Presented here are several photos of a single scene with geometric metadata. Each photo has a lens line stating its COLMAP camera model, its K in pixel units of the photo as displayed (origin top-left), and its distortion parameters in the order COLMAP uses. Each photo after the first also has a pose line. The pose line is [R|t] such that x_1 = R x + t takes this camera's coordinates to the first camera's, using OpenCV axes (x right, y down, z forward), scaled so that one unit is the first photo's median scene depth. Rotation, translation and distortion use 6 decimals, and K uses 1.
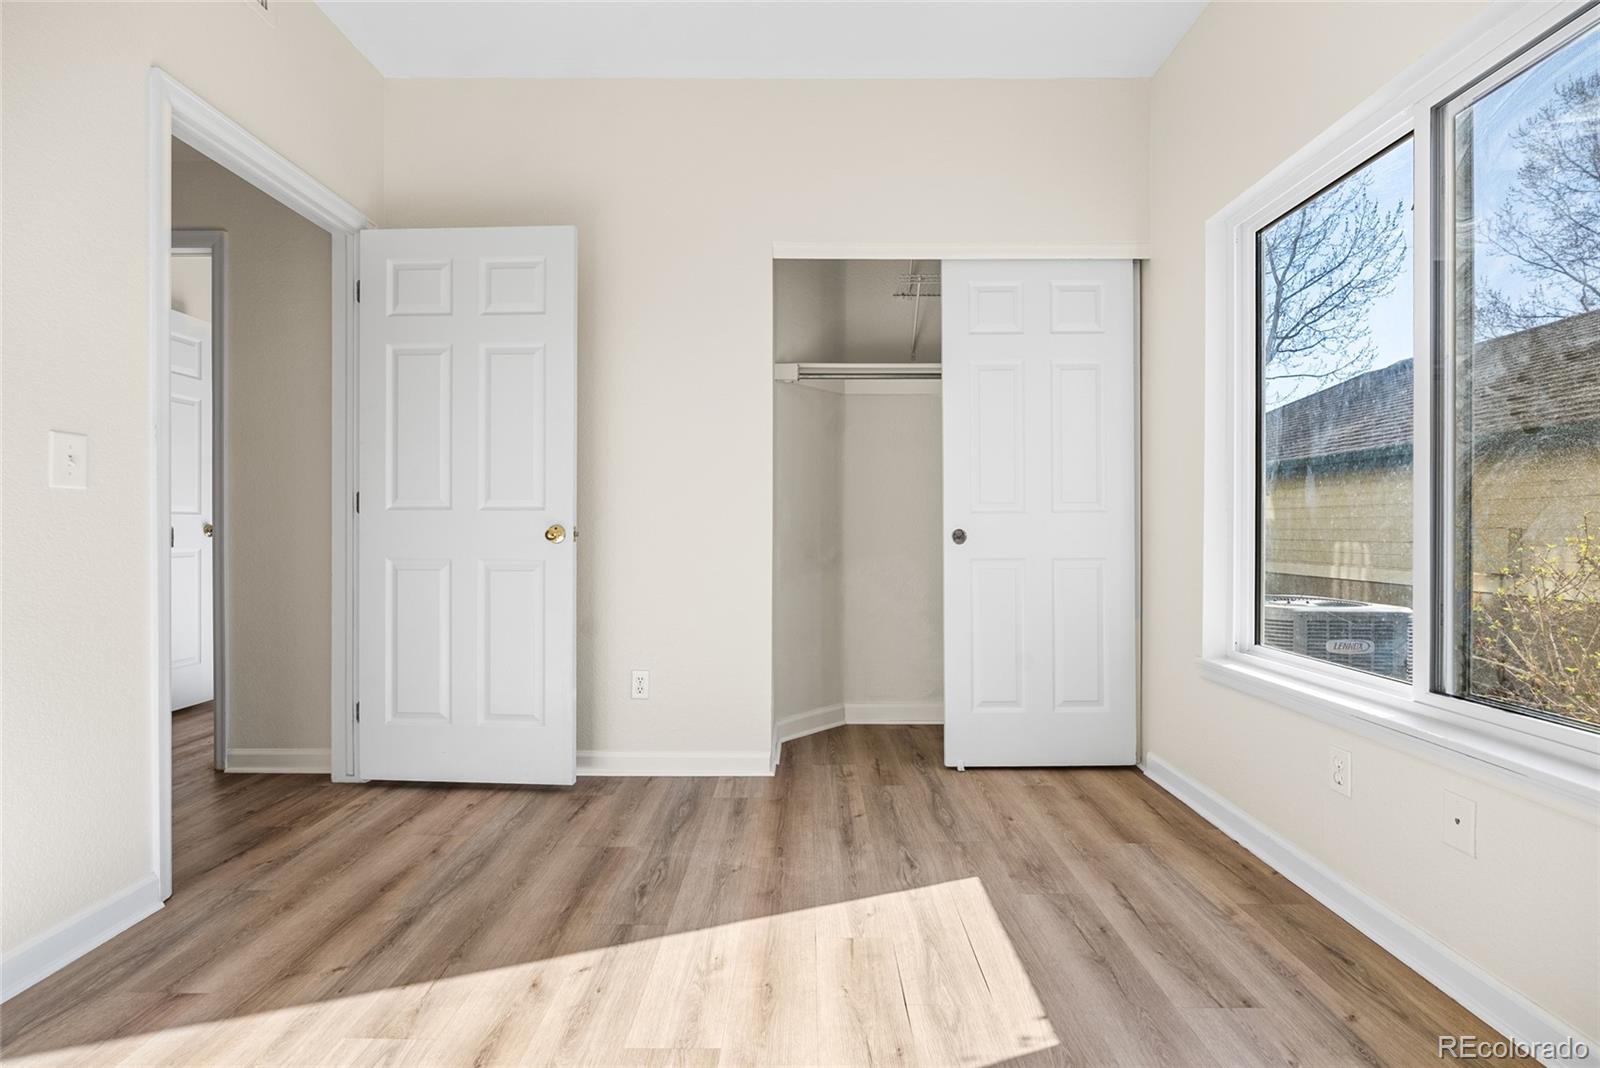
lens RADIAL K [[701.8, 0, 800.0], [0, 701.8, 534.0], [0, 0, 1]] dist [-0.011746, 0.001156]
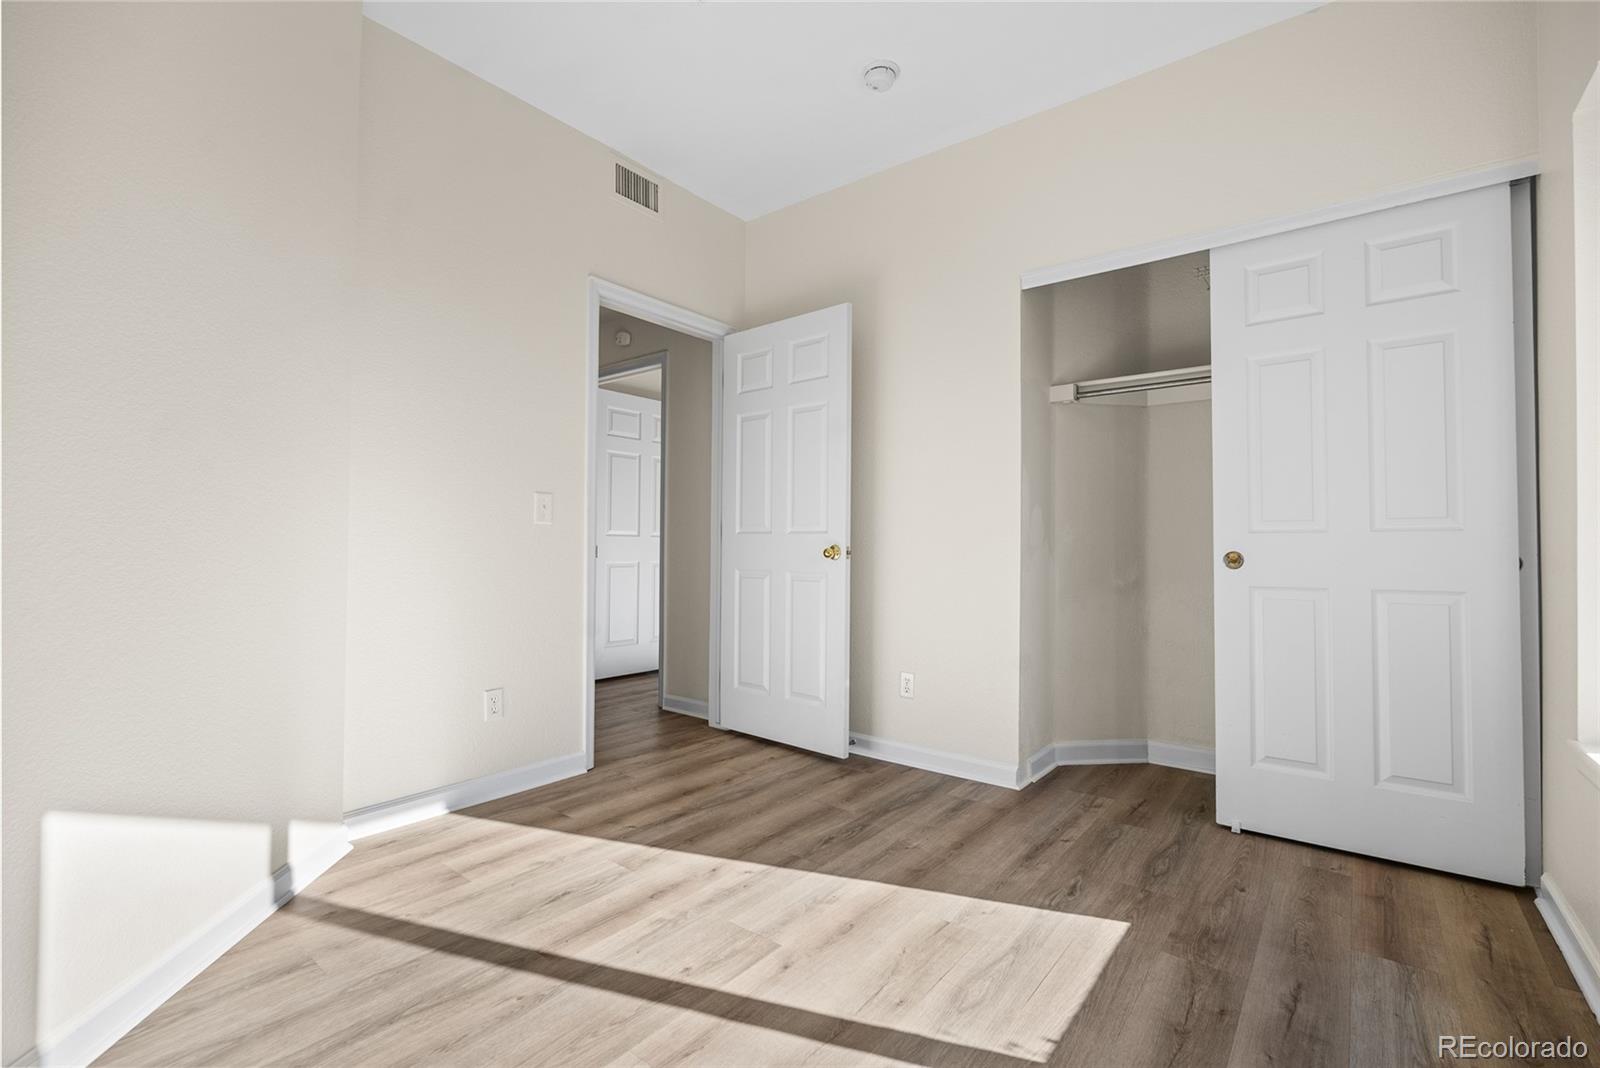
lens RADIAL K [[701.8, 0, 800.0], [0, 701.8, 534.0], [0, 0, 1]] dist [-0.011746, 0.001156]
pose [[0.785315, -0.006375, -0.619064, 0.383792], [-0.012441, 0.999583, -0.026076, 0.001136], [0.618971, 0.028180, 0.784908, -0.013731]]
